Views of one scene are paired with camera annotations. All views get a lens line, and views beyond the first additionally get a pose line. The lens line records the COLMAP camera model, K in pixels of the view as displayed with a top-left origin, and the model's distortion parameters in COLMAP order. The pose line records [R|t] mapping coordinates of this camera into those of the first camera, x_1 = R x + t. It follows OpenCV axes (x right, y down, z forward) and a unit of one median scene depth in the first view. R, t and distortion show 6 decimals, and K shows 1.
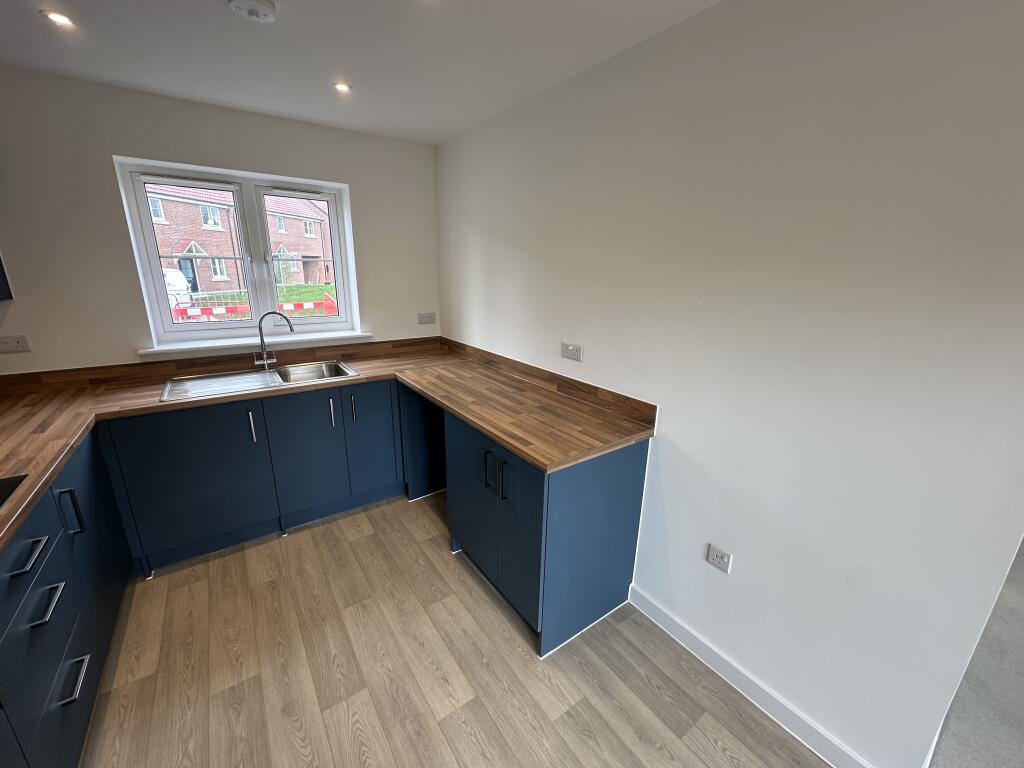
lens RADIAL K [[408.7, 0, 512.0], [0, 408.7, 384.8], [0, 0, 1]] dist [-0.002596, 0.000148]
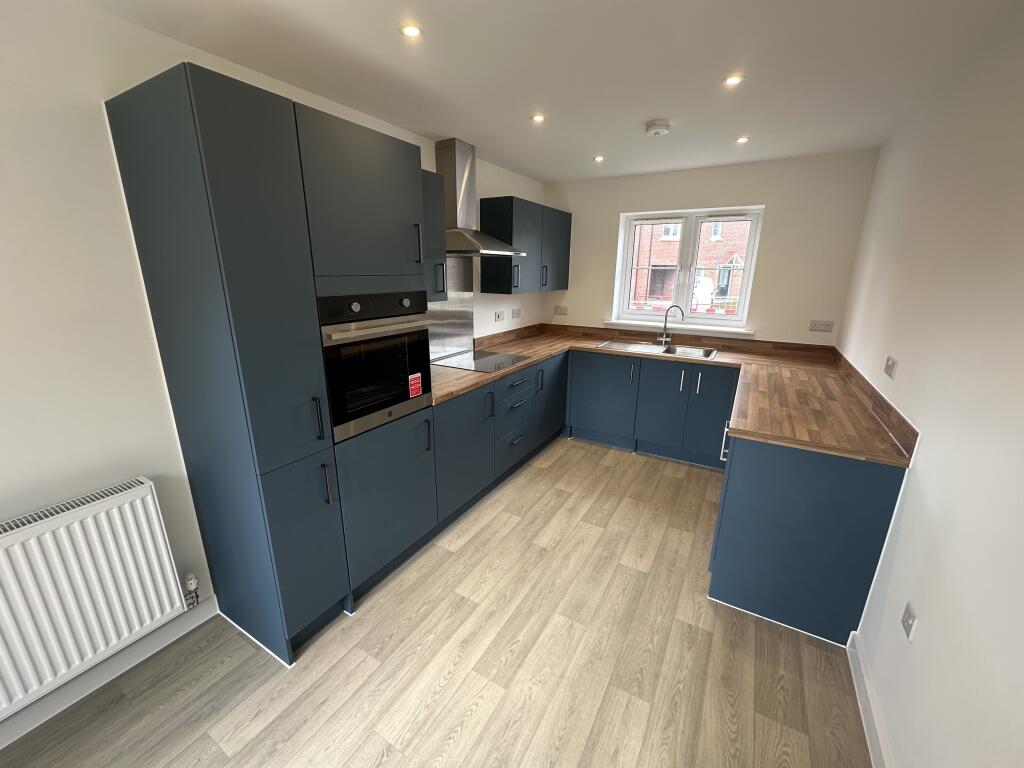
lens RADIAL K [[408.7, 0, 512.0], [0, 408.7, 384.8], [0, 0, 1]] dist [-0.002596, 0.000148]
pose [[0.410633, 0.235383, -0.880895, 0.623203], [-0.254083, 0.957376, 0.137378, 0.045518], [0.875684, 0.167408, 0.452937, -0.128451]]
